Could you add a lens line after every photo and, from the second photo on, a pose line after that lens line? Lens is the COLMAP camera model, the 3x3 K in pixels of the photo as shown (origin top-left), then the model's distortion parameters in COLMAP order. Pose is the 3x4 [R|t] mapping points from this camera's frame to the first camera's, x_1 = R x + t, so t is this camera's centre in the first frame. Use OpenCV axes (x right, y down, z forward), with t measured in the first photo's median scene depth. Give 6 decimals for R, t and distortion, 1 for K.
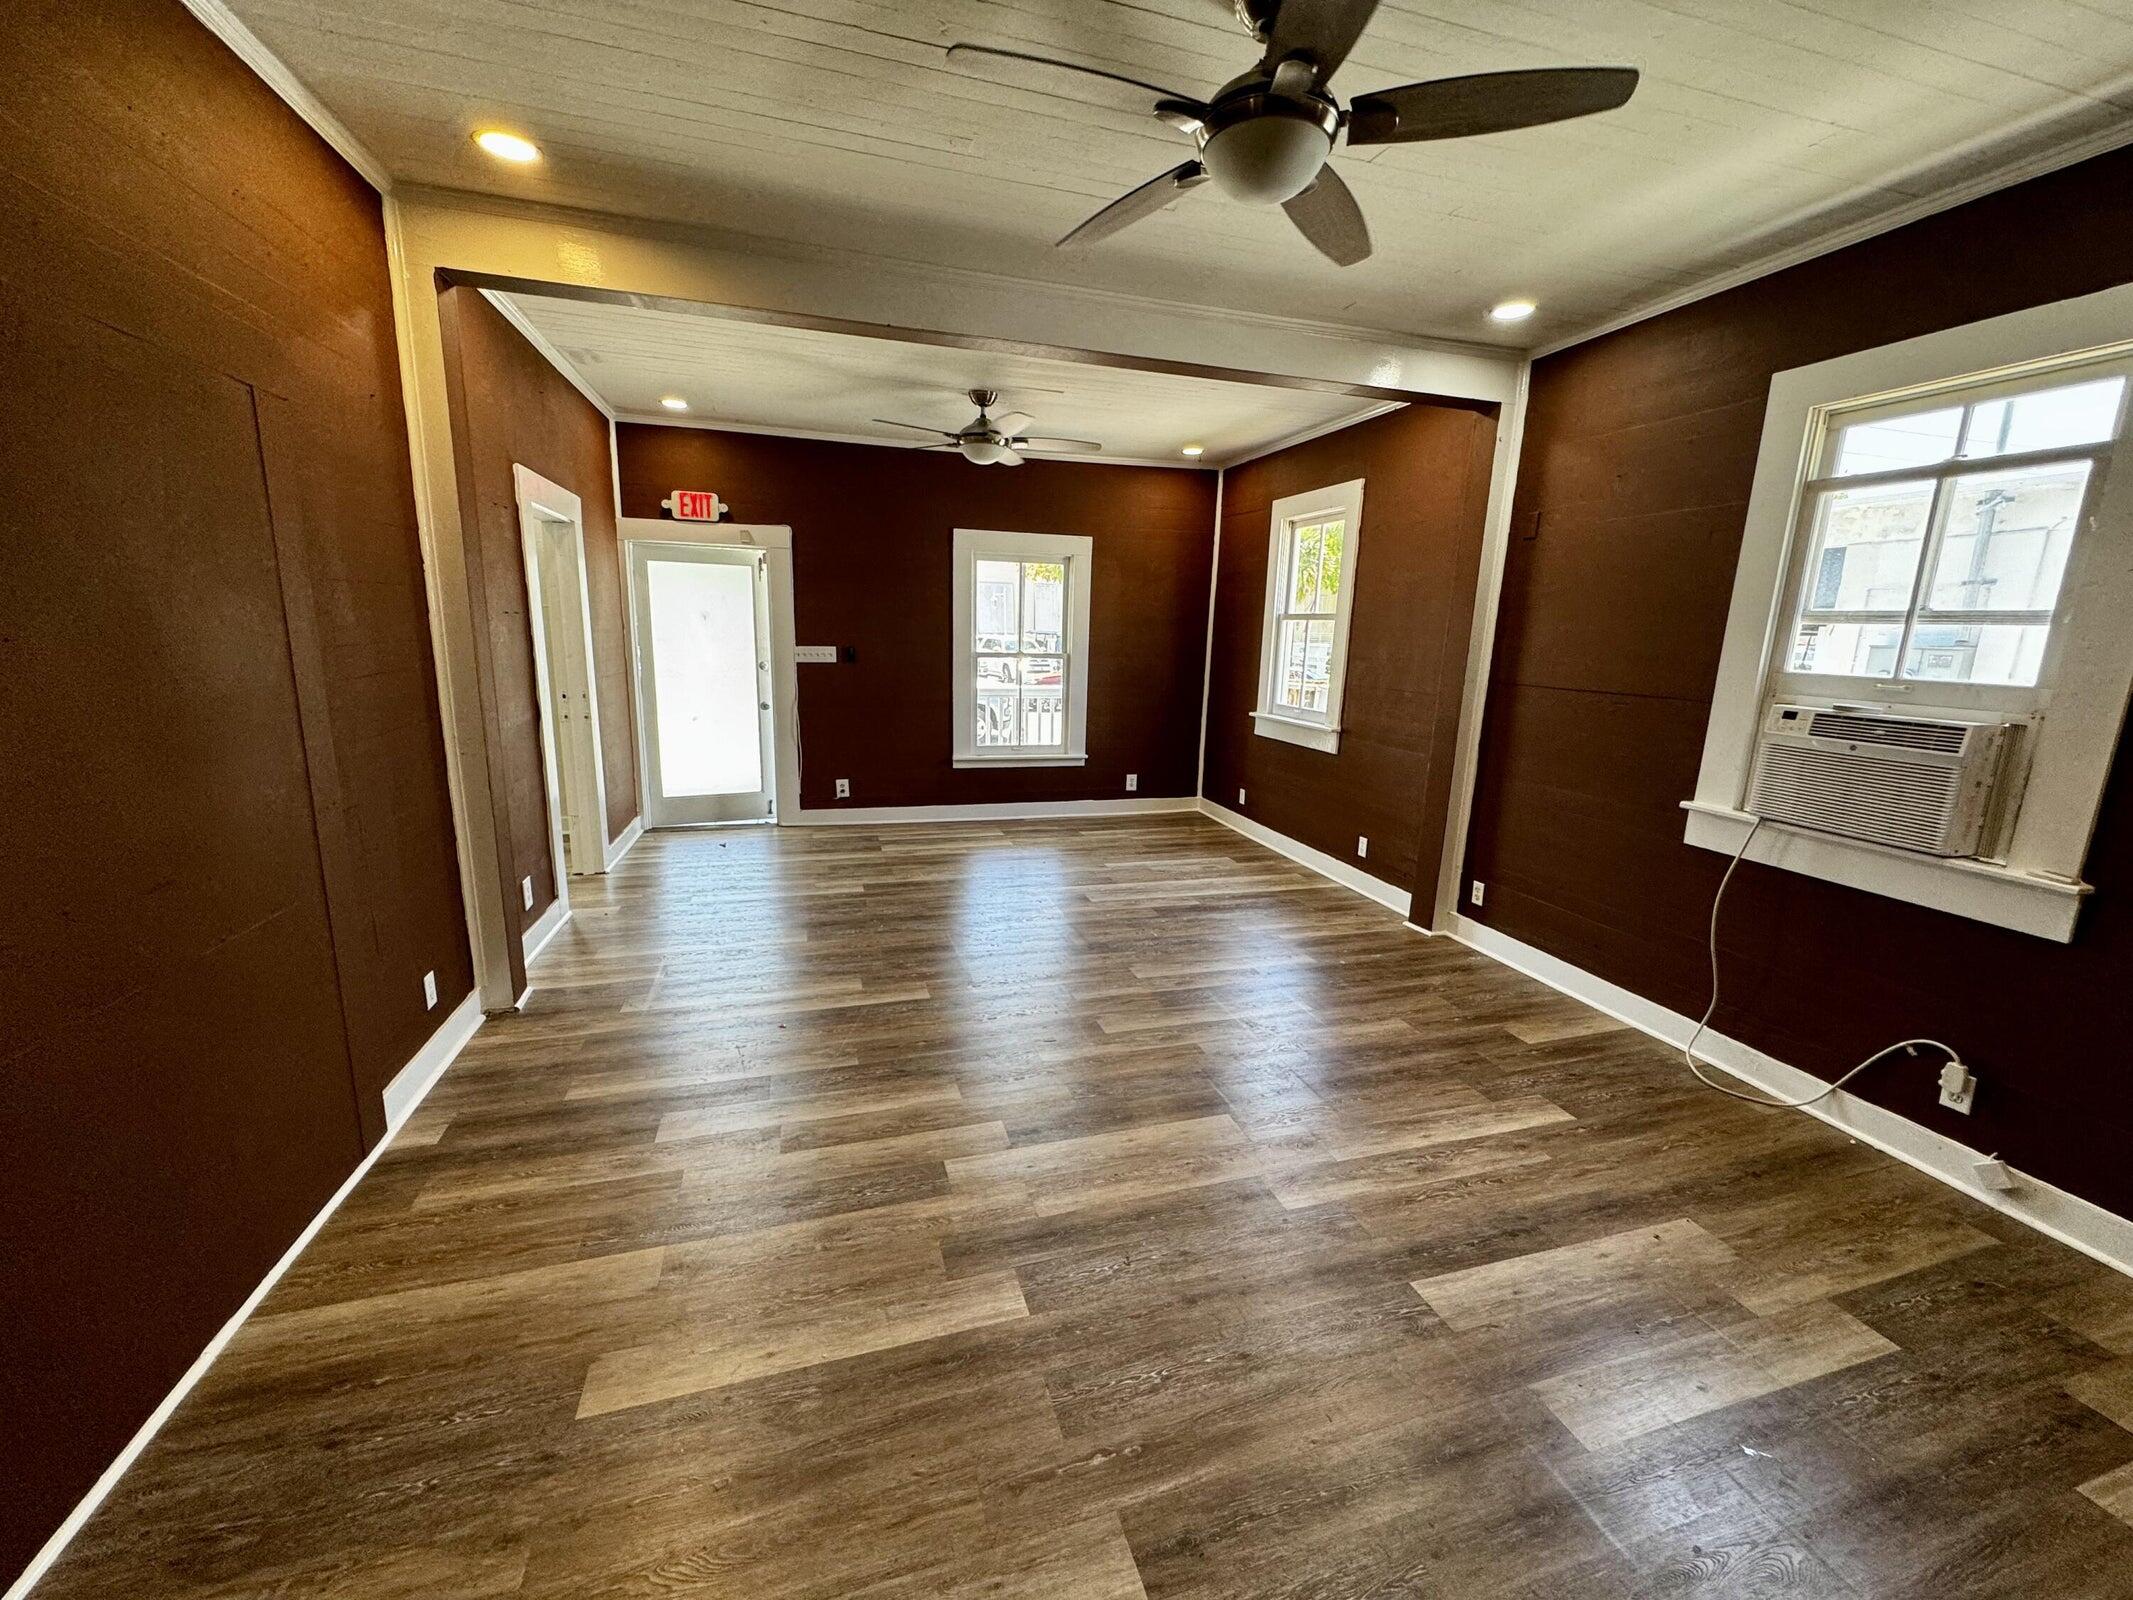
lens RADIAL K [[851.1, 0, 1067.6], [0, 851.1, 797.8], [0, 0, 1]] dist [0.002739, 0.000945]
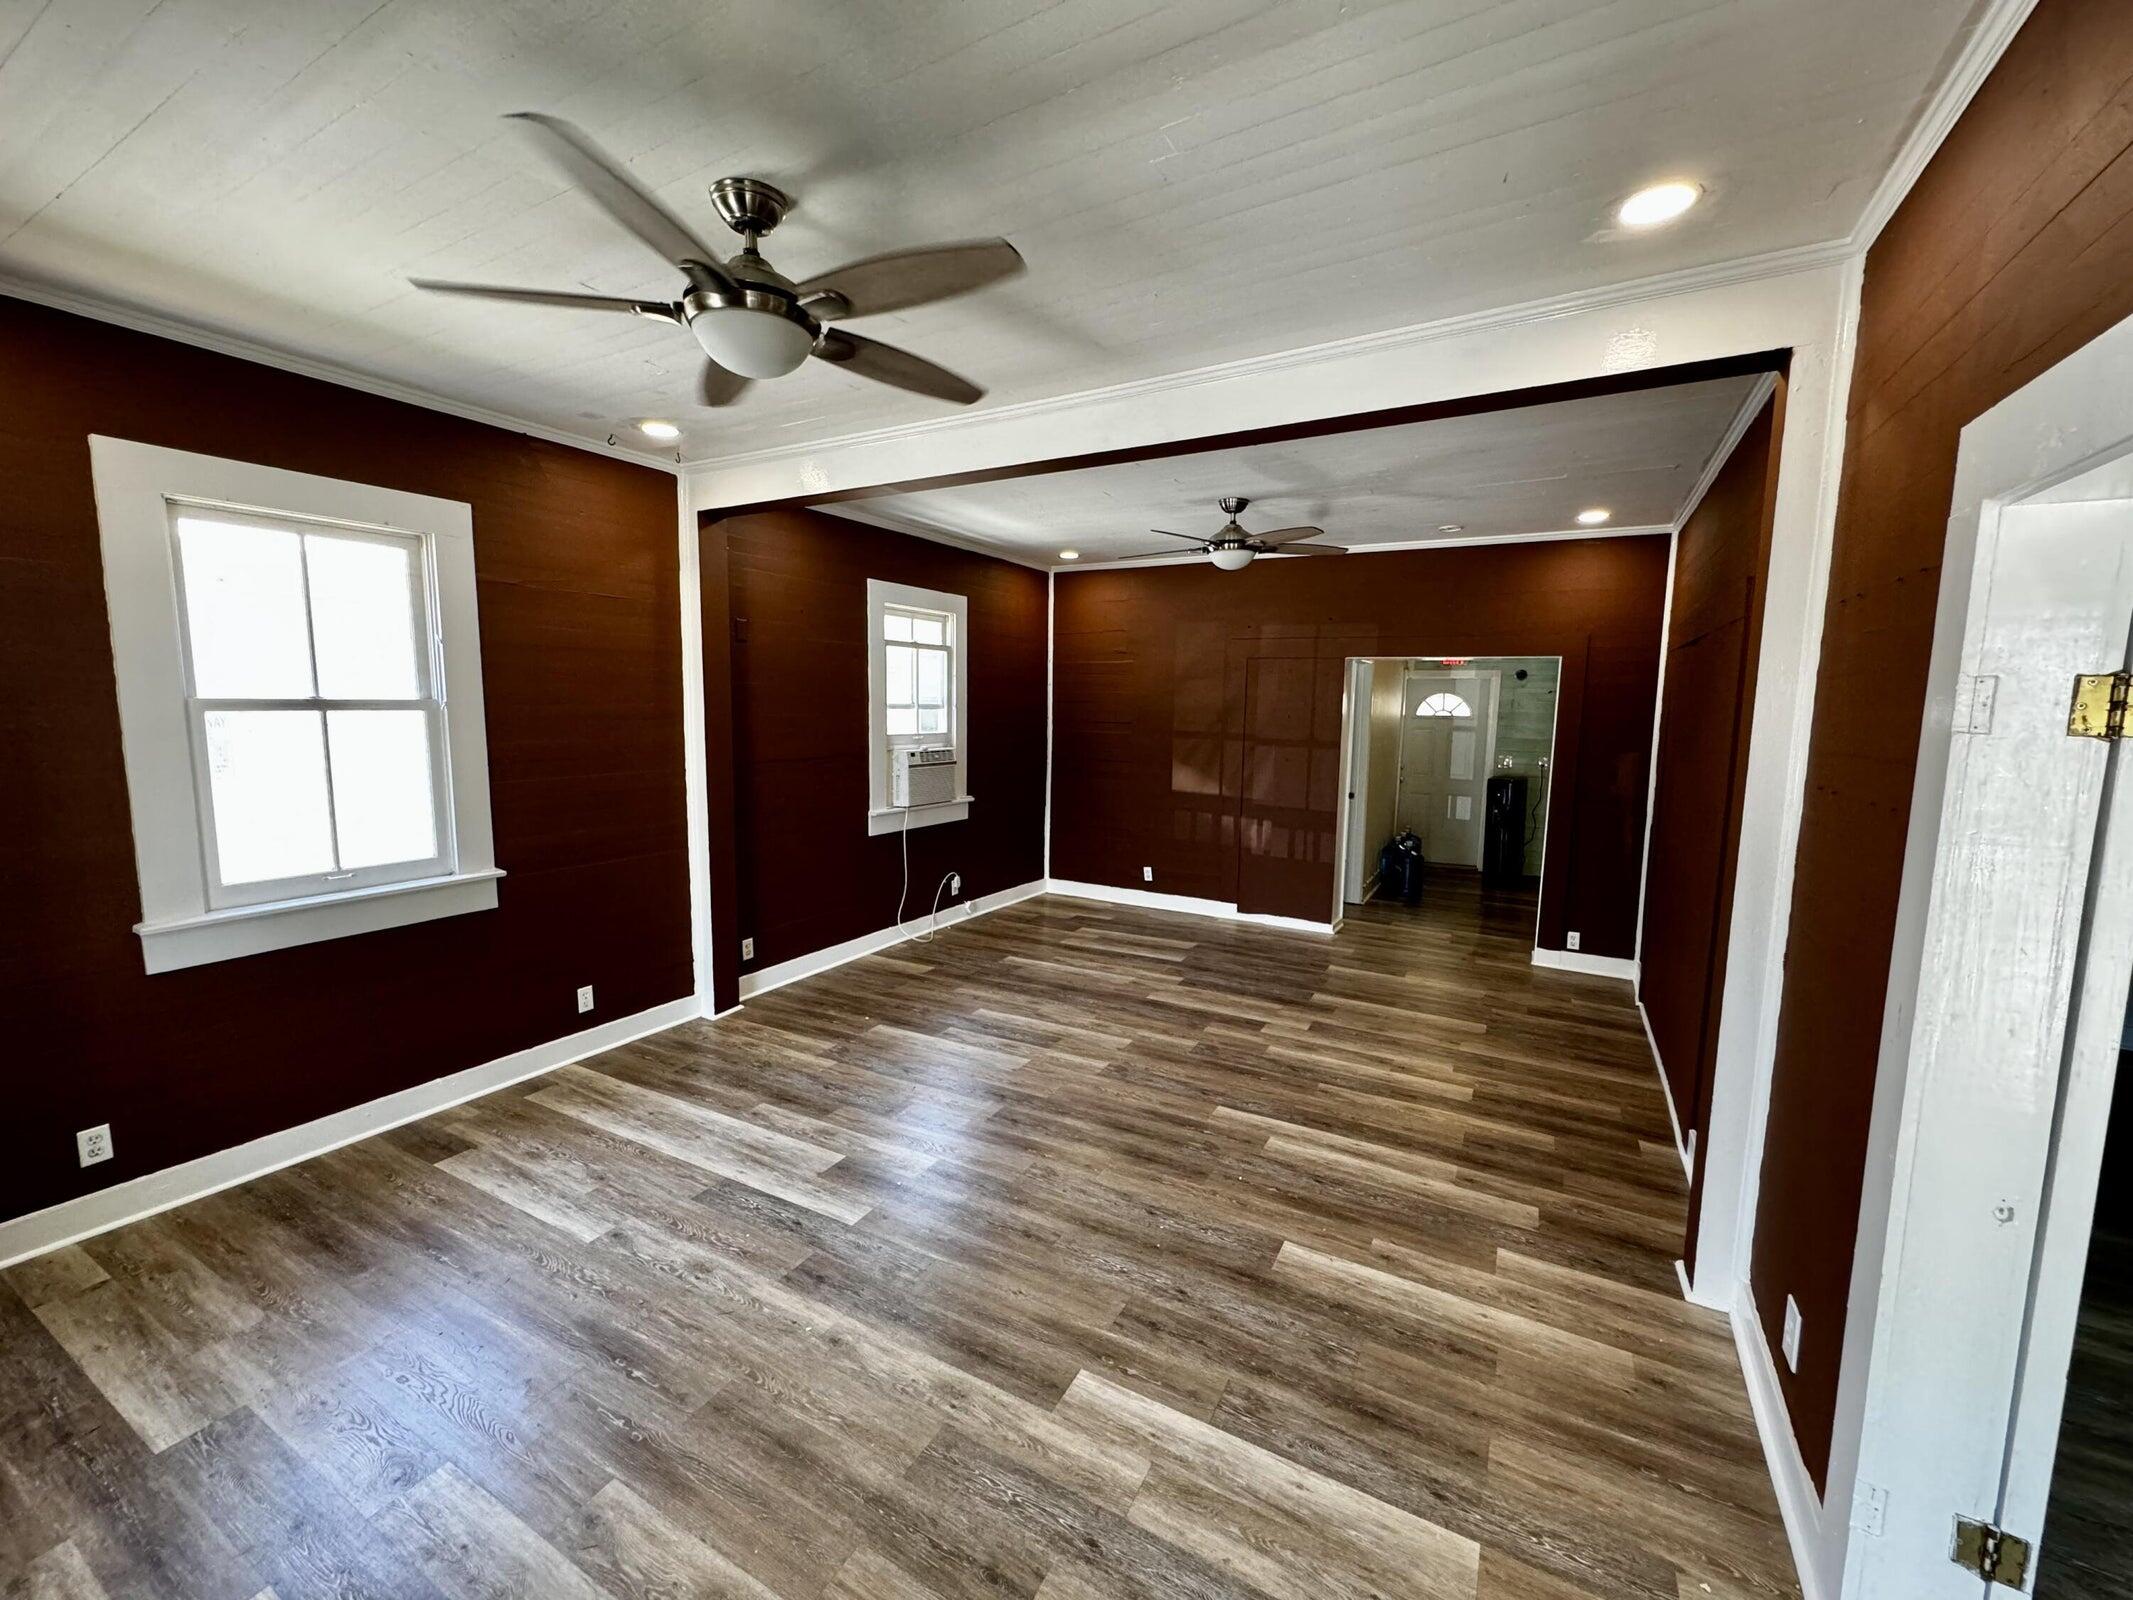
lens RADIAL K [[851.1, 0, 1067.9], [0, 851.1, 804.4], [0, 0, 1]] dist [0.002739, 0.000945]
pose [[-0.694675, -0.127444, 0.707944, -0.804601], [0.106392, 0.955152, 0.276344, -0.465126], [-0.711412, 0.267289, -0.649961, 1.918022]]
